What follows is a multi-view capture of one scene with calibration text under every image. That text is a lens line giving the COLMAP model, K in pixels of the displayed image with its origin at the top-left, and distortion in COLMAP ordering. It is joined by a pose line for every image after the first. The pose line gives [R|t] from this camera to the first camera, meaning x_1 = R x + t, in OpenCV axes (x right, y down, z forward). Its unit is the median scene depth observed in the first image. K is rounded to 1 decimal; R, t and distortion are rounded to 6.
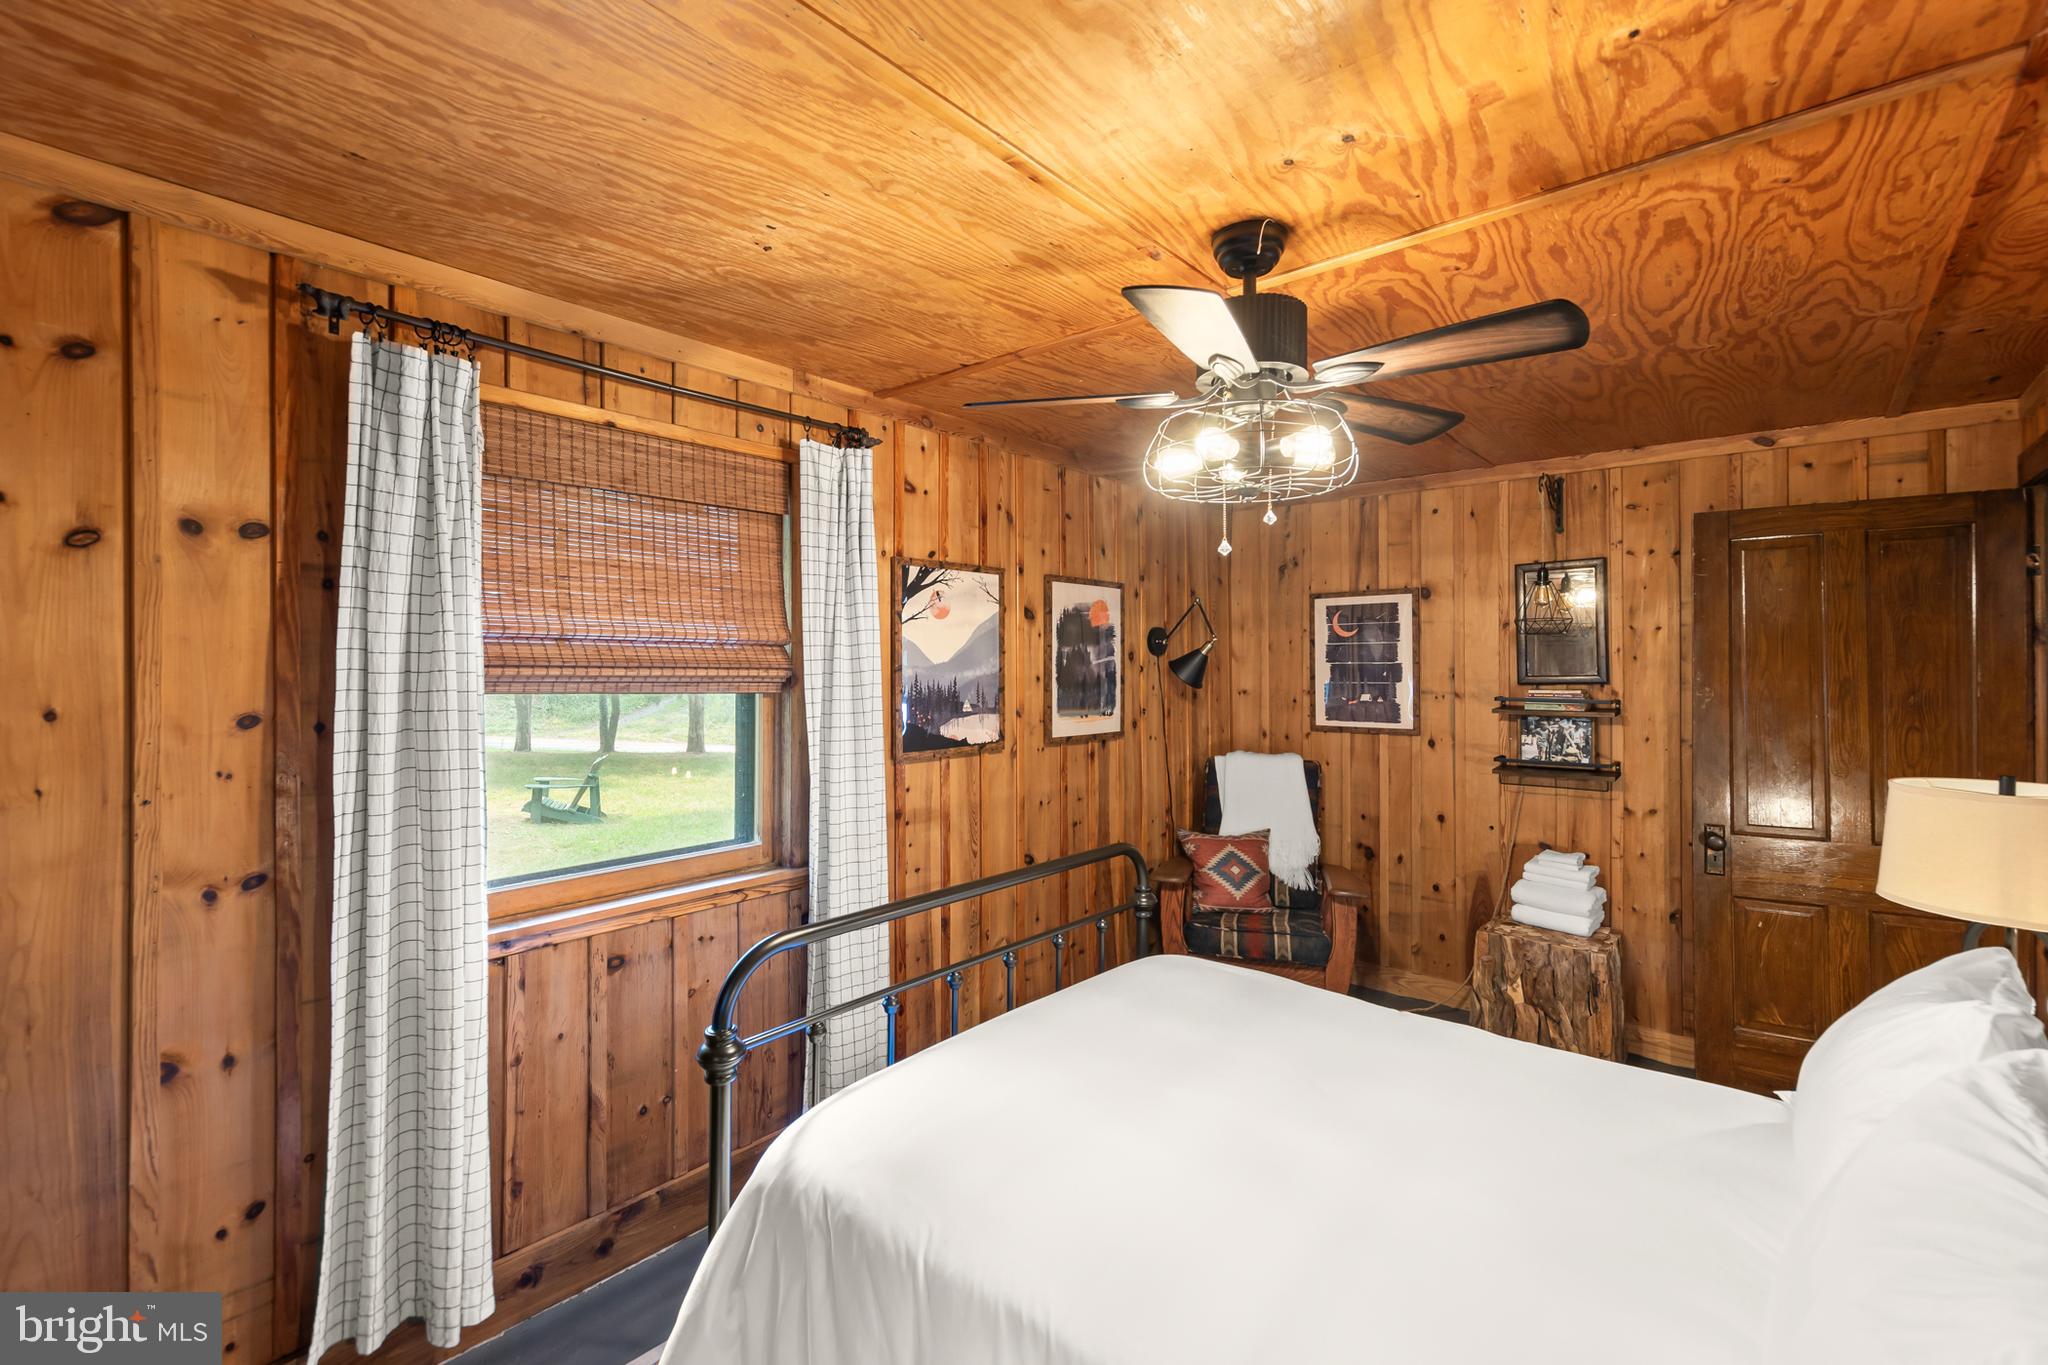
lens RADIAL K [[882.0, 0, 1028.9], [0, 882.0, 671.8], [0, 0, 1]] dist [0.000814, 0.000302]
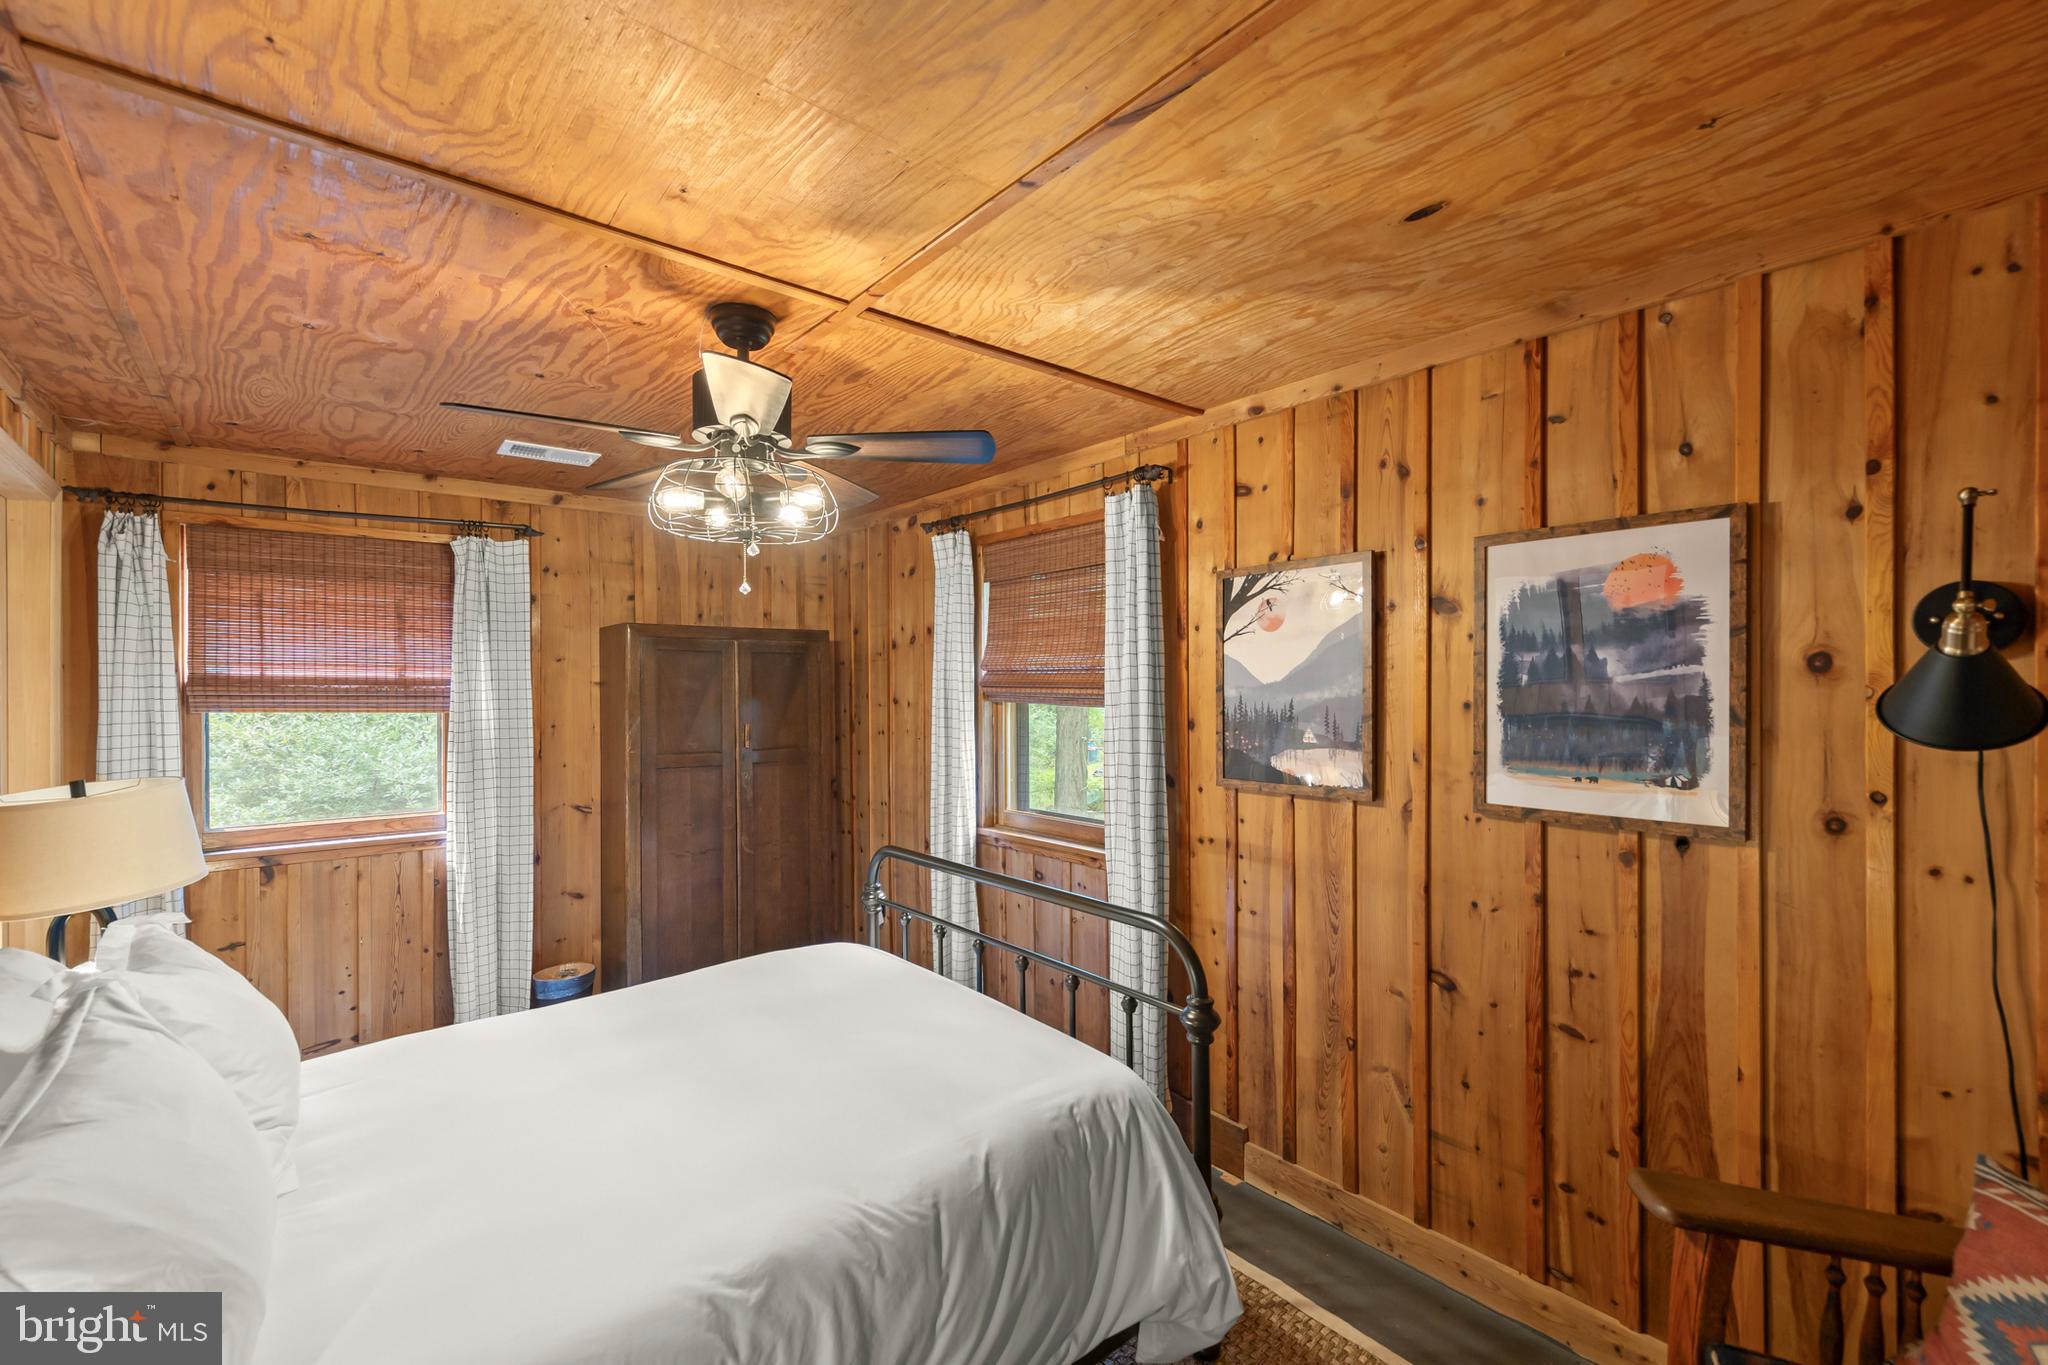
lens RADIAL K [[854.0, 0, 1032.7], [0, 854.0, 689.0], [0, 0, 1]] dist [0.000425, 0.000026]
pose [[-0.151395, 0.004325, -0.988464, 0.713773], [-0.004398, 0.999978, 0.005049, -0.006572], [0.988464, 0.005112, -0.151373, 0.849029]]
